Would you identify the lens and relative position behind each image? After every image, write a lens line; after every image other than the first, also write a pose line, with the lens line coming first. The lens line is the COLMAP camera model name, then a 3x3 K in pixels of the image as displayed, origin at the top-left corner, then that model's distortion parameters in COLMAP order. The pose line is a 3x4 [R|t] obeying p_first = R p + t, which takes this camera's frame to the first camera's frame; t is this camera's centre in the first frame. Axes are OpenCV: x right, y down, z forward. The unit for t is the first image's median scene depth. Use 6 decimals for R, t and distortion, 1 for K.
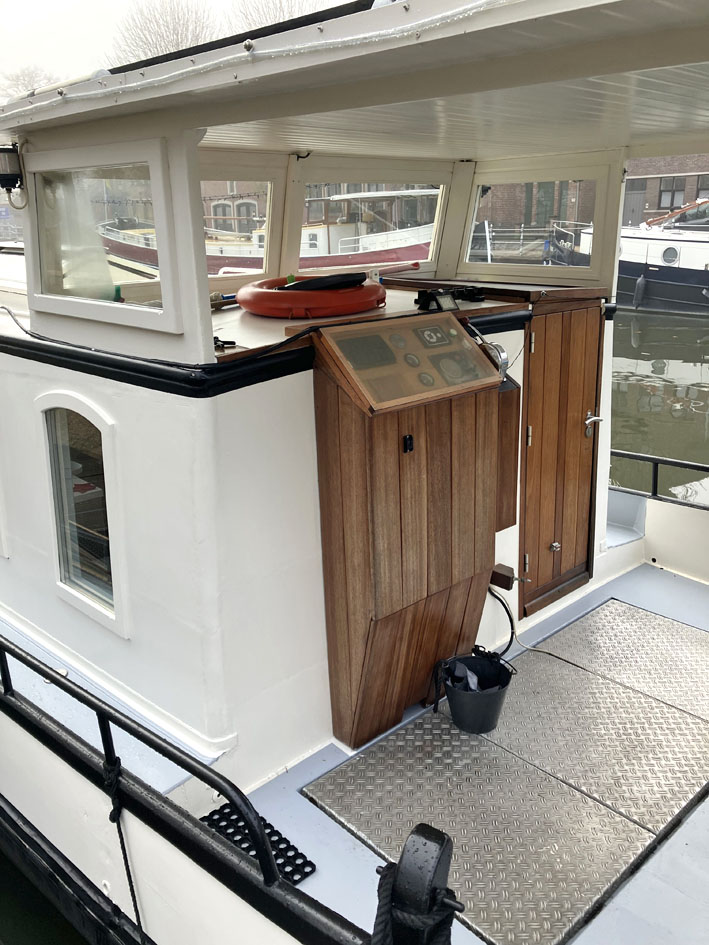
lens RADIAL K [[777.0, 0, 354.5], [0, 777.0, 472.5], [0, 0, 1]] dist [0.054956, -0.105860]
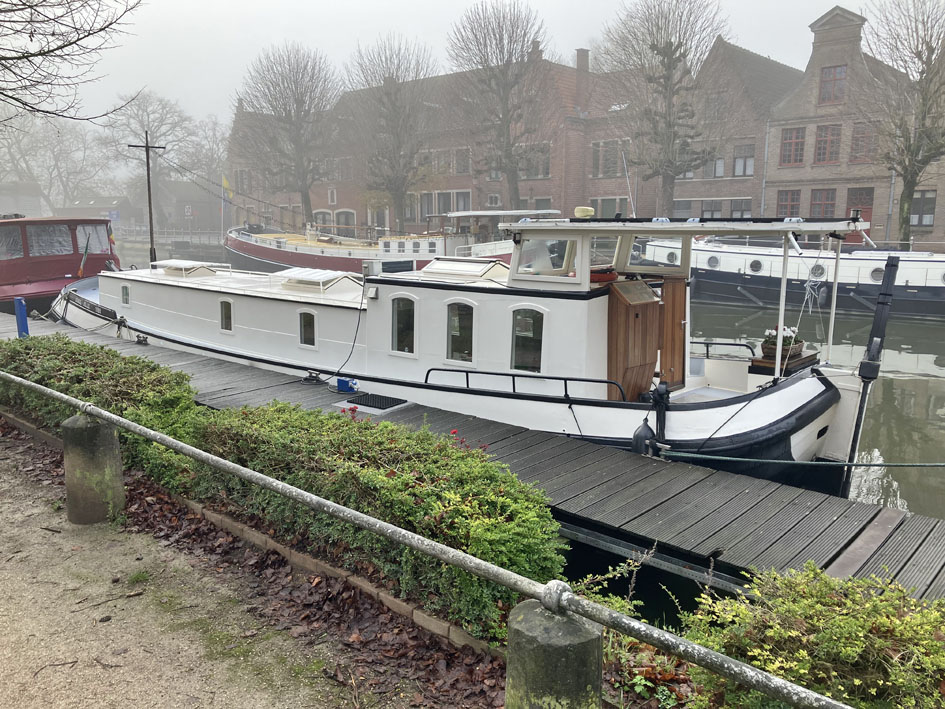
lens RADIAL K [[811.5, 0, 449.1], [0, 811.5, 352.6], [0, 0, 1]] dist [0.075088, -0.179598]
pose [[0.998046, 0.010401, 0.061611, -0.719197], [-0.000748, 0.987967, -0.154663, 0.499259], [-0.062479, 0.154315, 0.986044, -1.819790]]
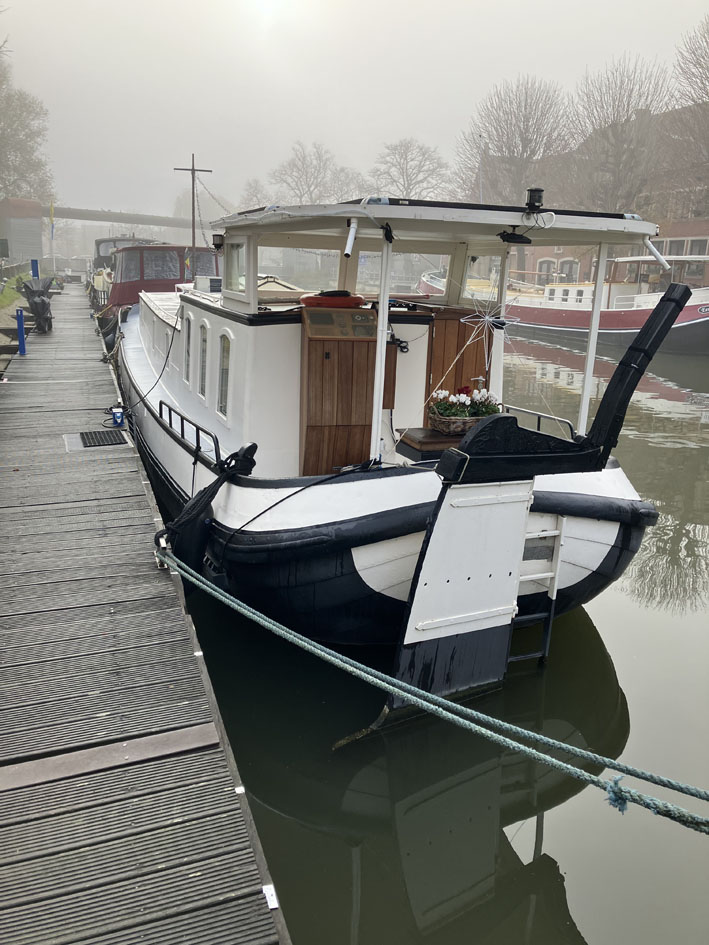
lens RADIAL K [[777.0, 0, 354.5], [0, 777.0, 472.5], [0, 0, 1]] dist [0.054956, -0.105860]
pose [[0.901918, 0.160928, -0.400808, 0.883760], [-0.185893, 0.982279, -0.023912, 0.274654], [0.389857, 0.096074, 0.915850, -0.894444]]
